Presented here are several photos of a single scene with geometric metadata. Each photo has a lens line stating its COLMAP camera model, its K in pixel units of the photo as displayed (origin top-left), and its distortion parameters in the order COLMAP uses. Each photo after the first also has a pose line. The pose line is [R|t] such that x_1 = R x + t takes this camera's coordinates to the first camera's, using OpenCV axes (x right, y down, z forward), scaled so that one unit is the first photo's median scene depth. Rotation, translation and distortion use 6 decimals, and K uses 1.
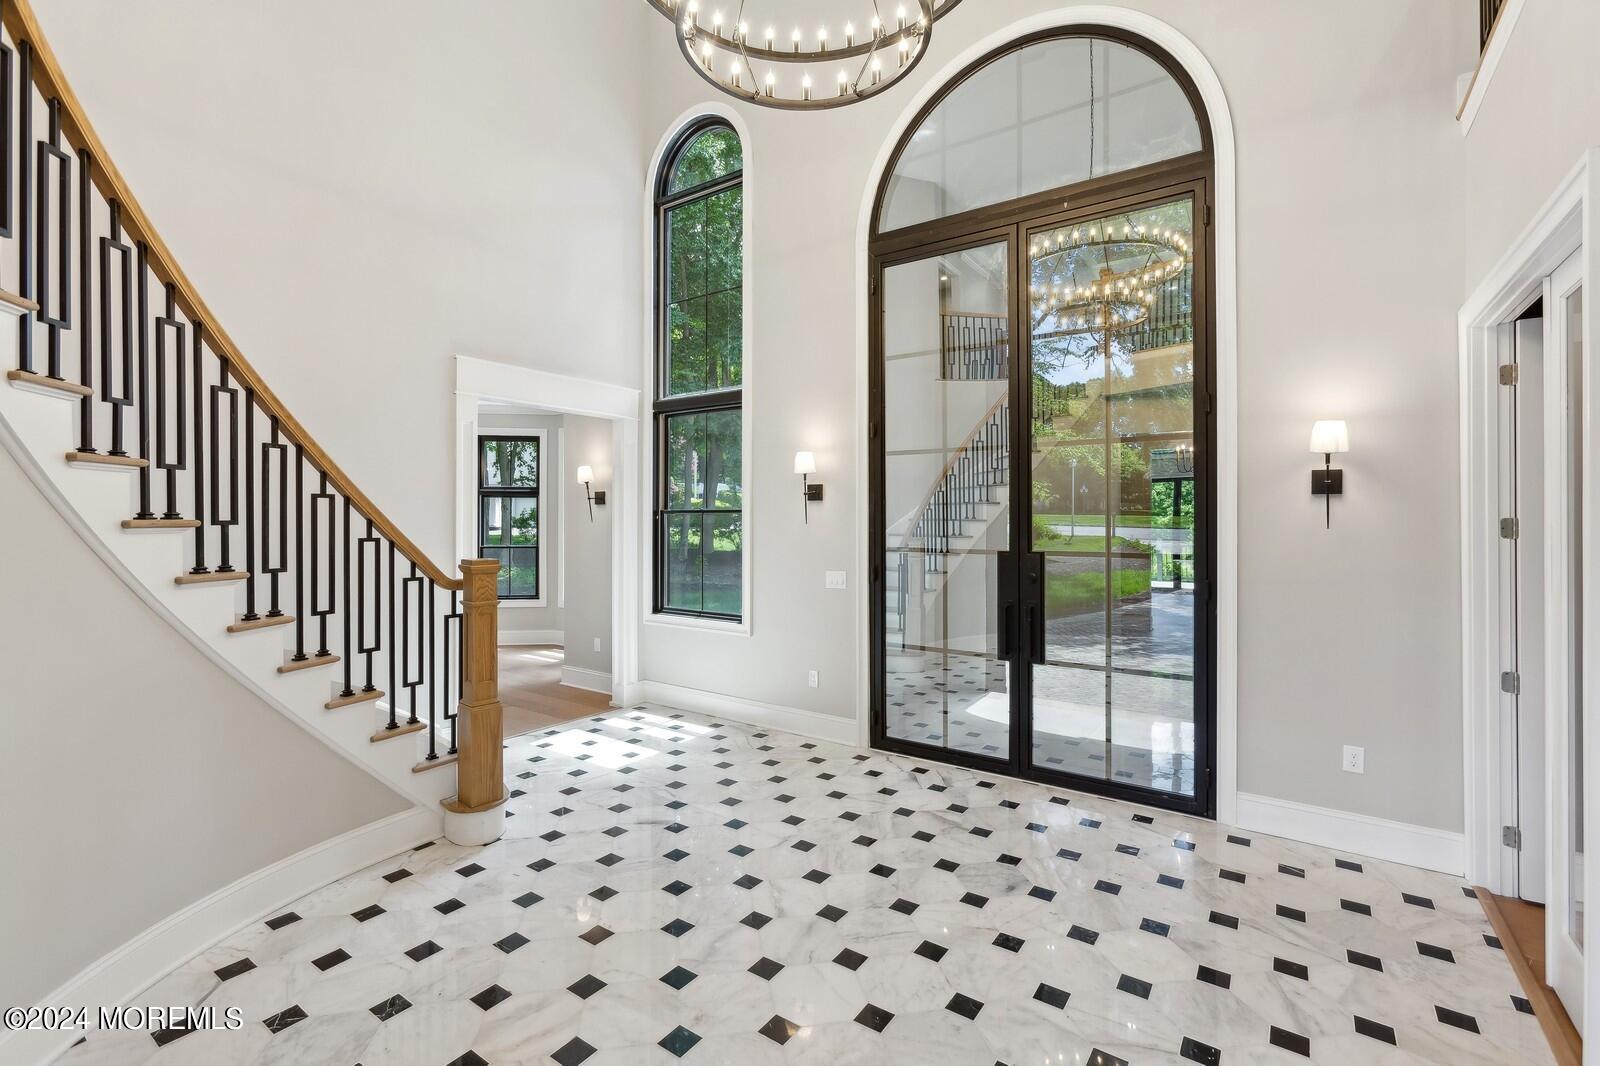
lens RADIAL K [[705.8, 0, 800.0], [0, 705.8, 533.0], [0, 0, 1]] dist [-0.000170, -0.000007]
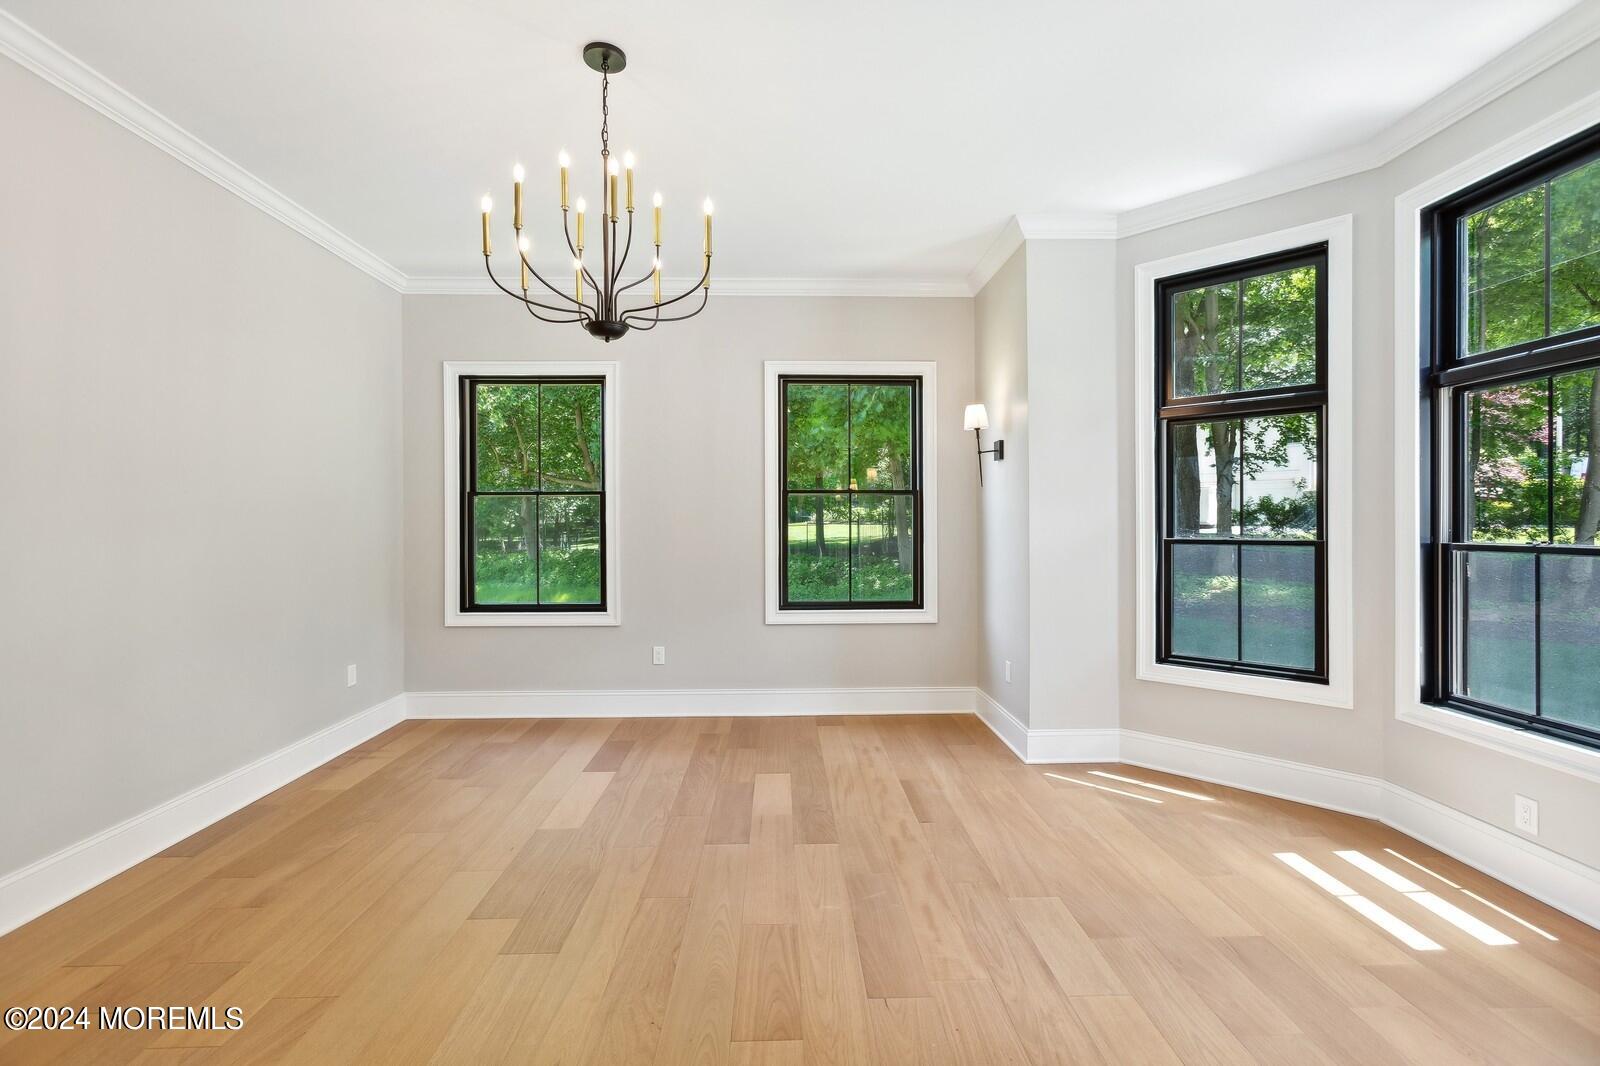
lens RADIAL K [[731.9, 0, 800.0], [0, 731.9, 533.0], [0, 0, 1]] dist [-0.001006, -0.000134]
pose [[0.607721, -0.001562, -0.794149, -0.068982], [-0.000021, 0.999998, -0.001983, 0.004492], [0.794150, 0.001222, 0.607720, 0.162156]]
